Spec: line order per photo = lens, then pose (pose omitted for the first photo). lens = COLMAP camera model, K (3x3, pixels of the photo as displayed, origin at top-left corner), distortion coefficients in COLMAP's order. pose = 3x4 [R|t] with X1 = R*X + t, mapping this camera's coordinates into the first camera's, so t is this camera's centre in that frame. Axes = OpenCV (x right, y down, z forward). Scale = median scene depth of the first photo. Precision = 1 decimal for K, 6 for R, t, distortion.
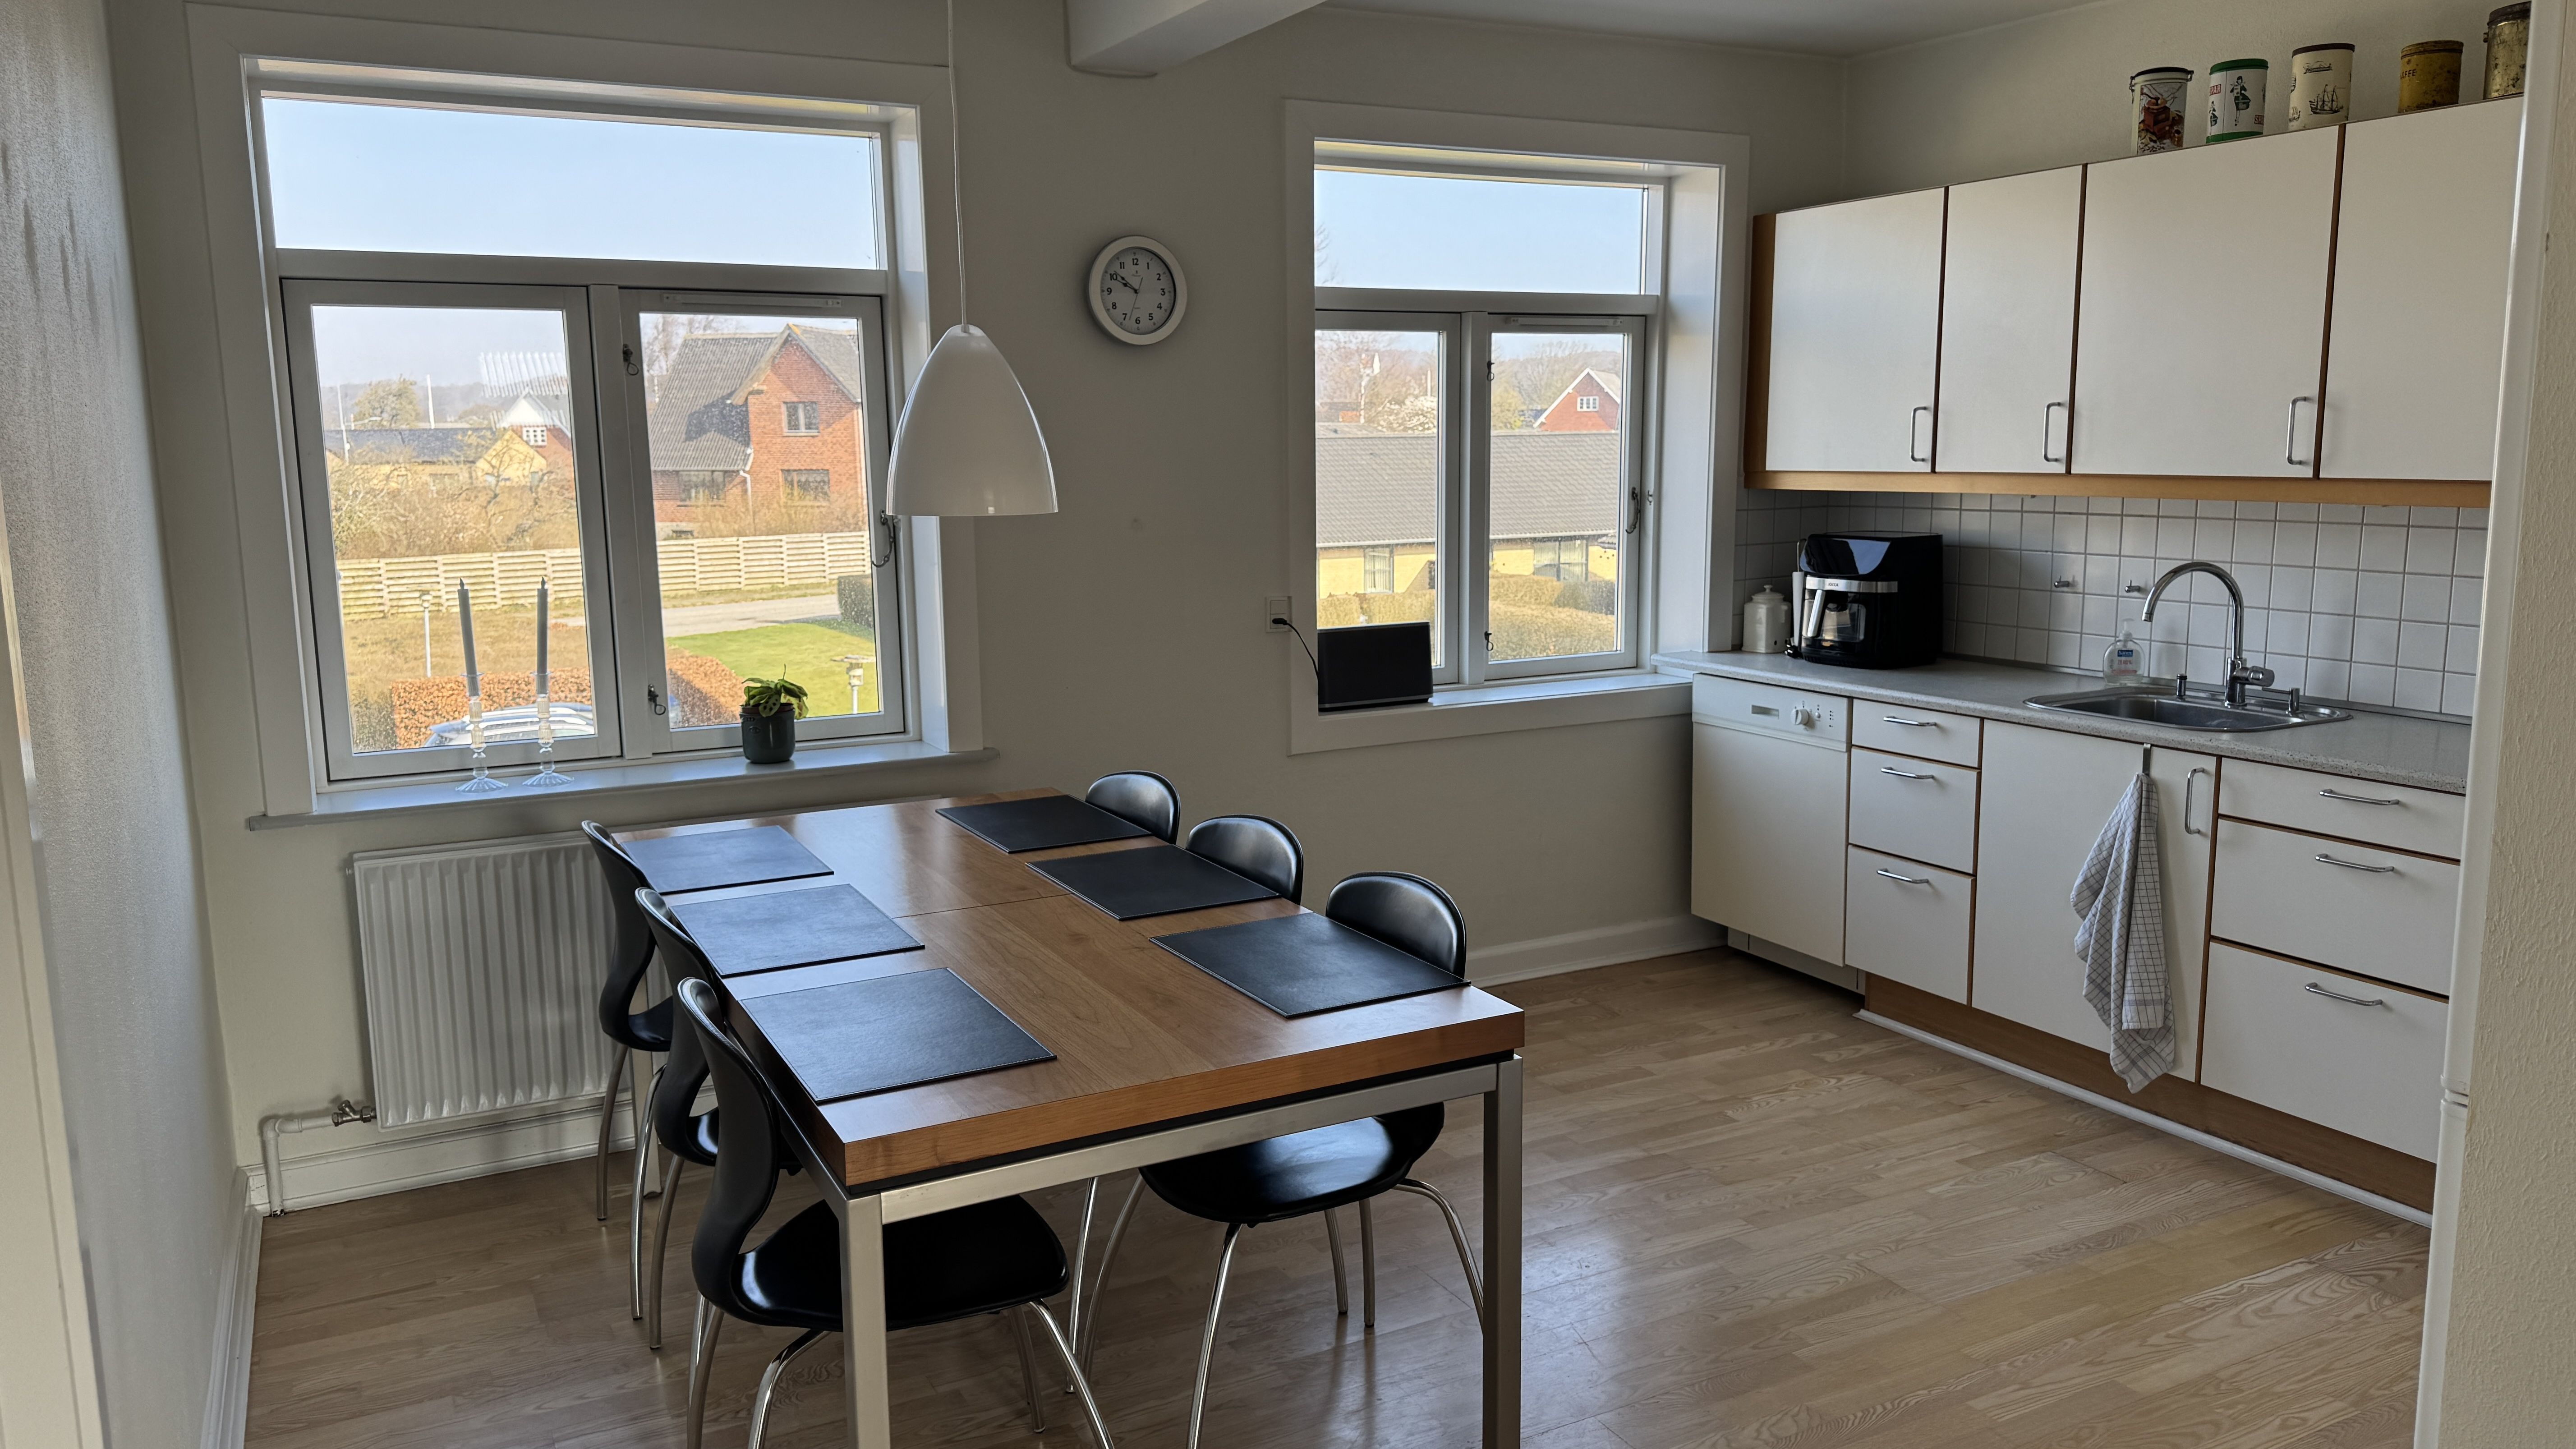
lens RADIAL K [[1818.0, 0, 1288.0], [0, 1818.0, 724.5], [0, 0, 1]] dist [0.175599, -0.311923]
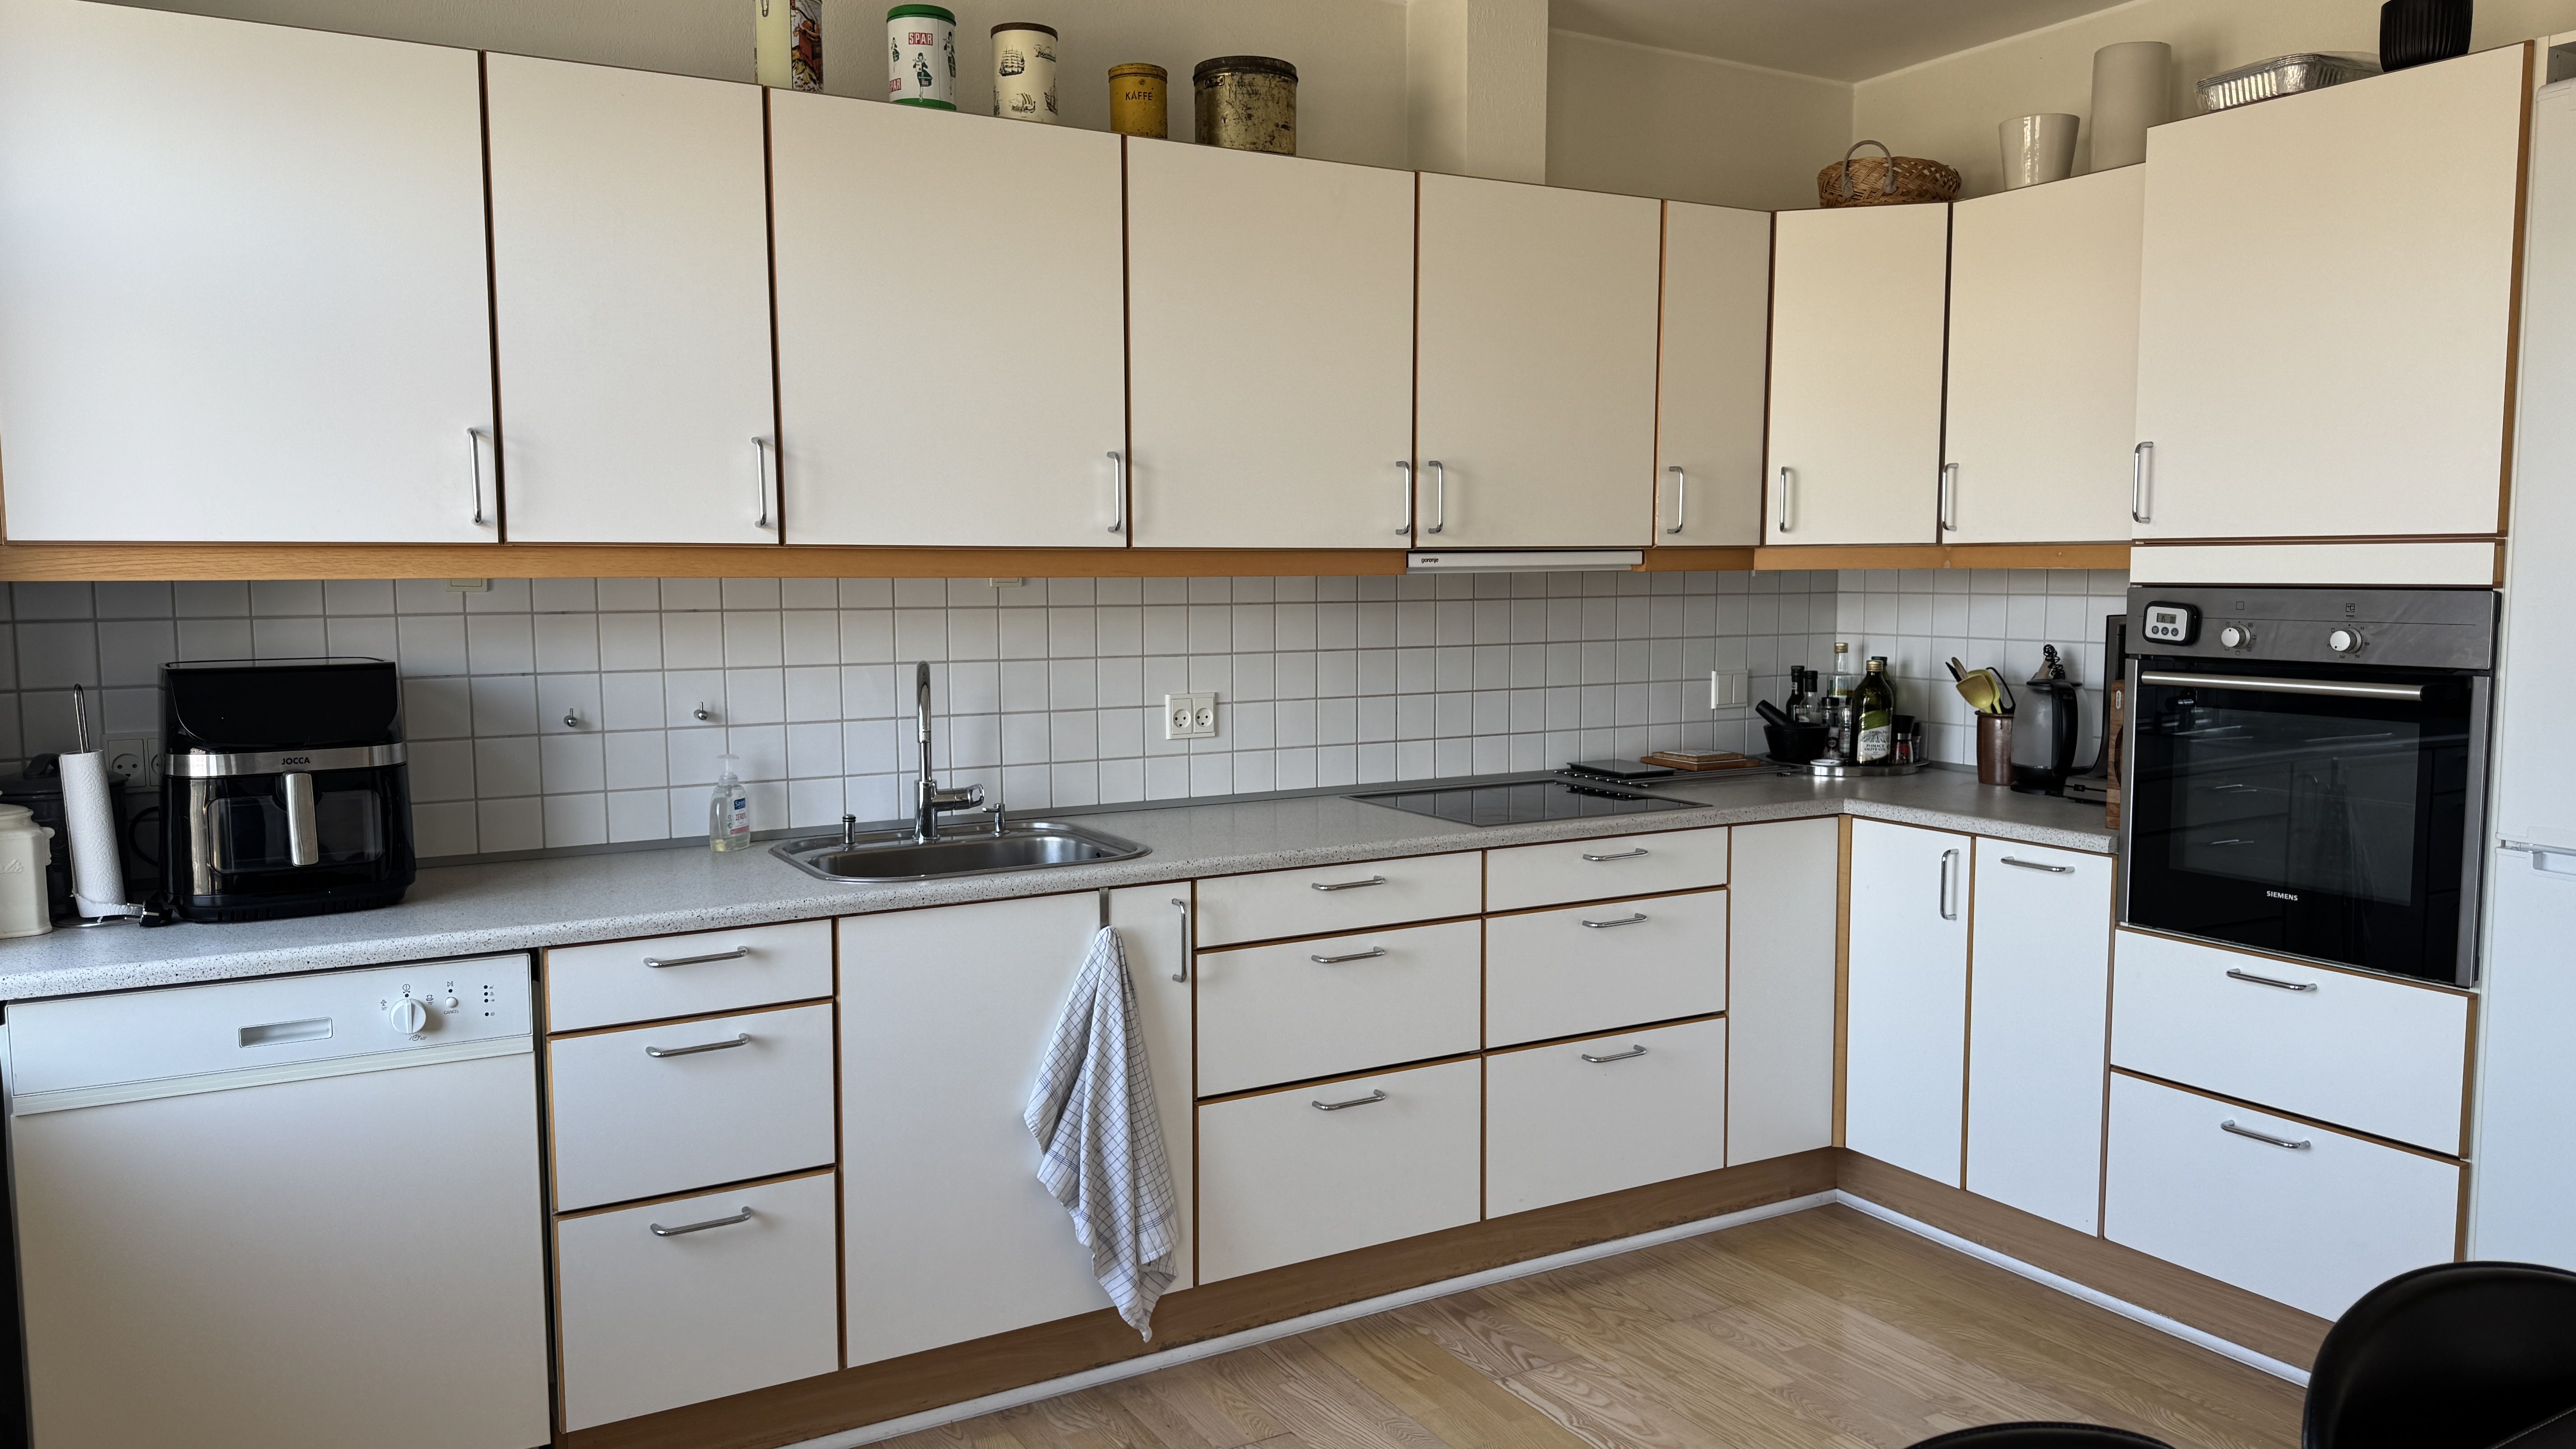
lens RADIAL K [[1818.0, 0, 1288.0], [0, 1818.0, 724.5], [0, 0, 1]] dist [0.175599, -0.311923]
pose [[-0.041564, -0.078387, 0.996056, -0.291713], [0.160802, 0.983397, 0.084101, -0.108281], [-0.986111, 0.163663, -0.028269, 0.940566]]
